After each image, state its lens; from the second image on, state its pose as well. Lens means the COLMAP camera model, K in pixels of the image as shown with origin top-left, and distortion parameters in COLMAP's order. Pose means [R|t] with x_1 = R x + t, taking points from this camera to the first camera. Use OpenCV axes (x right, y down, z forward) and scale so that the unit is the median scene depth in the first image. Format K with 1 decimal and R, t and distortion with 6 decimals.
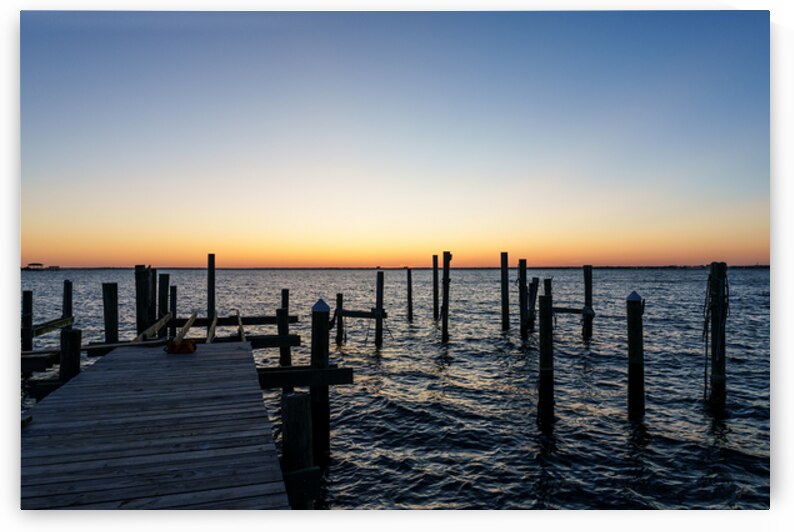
lens RADIAL K [[528.6, 0, 397.0], [0, 528.6, 266.0], [0, 0, 1]] dist [-0.006465, -0.003063]
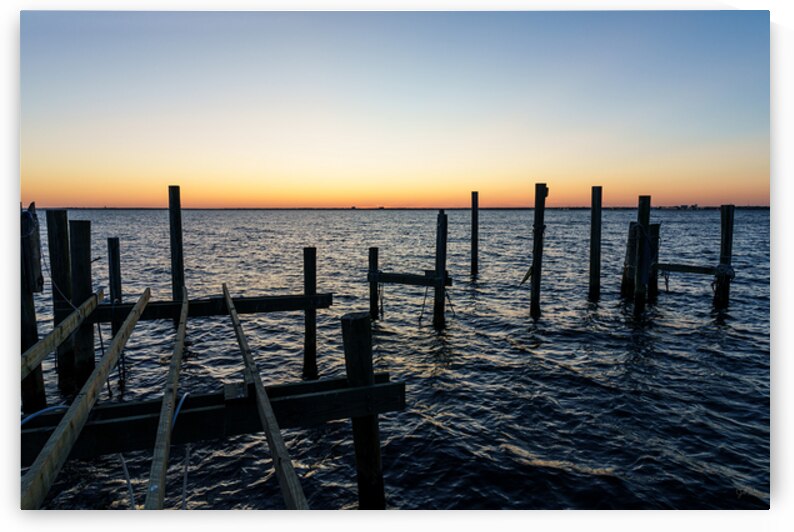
lens RADIAL K [[528.6, 0, 397.0], [0, 528.6, 266.0], [0, 0, 1]] dist [-0.006465, -0.003063]
pose [[0.998579, -0.005220, 0.053044, -0.119381], [-0.000748, 0.993724, 0.111862, 0.001514], [-0.053295, -0.111742, 0.992307, 0.349406]]
